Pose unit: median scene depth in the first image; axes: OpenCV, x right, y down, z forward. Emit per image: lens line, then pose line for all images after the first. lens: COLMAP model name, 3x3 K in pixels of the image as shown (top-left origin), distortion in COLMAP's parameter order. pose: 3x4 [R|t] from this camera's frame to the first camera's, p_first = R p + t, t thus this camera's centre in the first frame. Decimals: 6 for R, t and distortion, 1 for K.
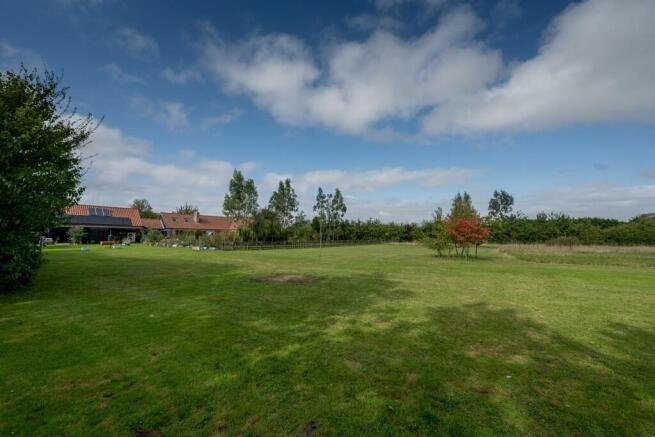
lens RADIAL K [[267.7, 0, 332.0], [0, 267.7, 231.5], [0, 0, 1]] dist [0.013394, 0.000531]
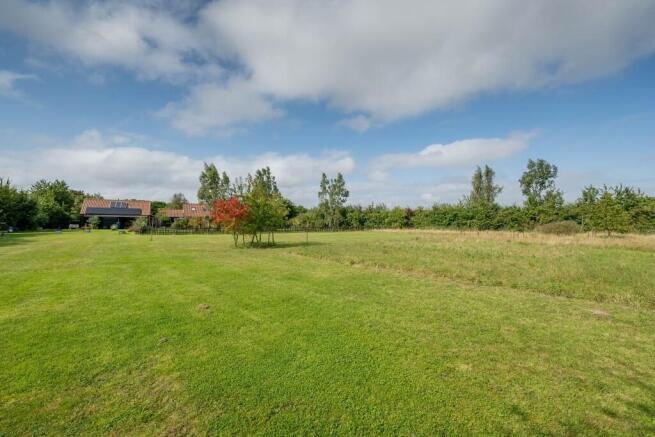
lens RADIAL K [[267.7, 0, 326.0], [0, 267.7, 221.3], [0, 0, 1]] dist [0.013394, 0.000531]
pose [[0.931998, -0.007845, -0.362378, 0.341027], [0.010320, 0.999935, 0.004893, 0.006999], [0.362316, -0.008300, 0.932018, 0.096513]]
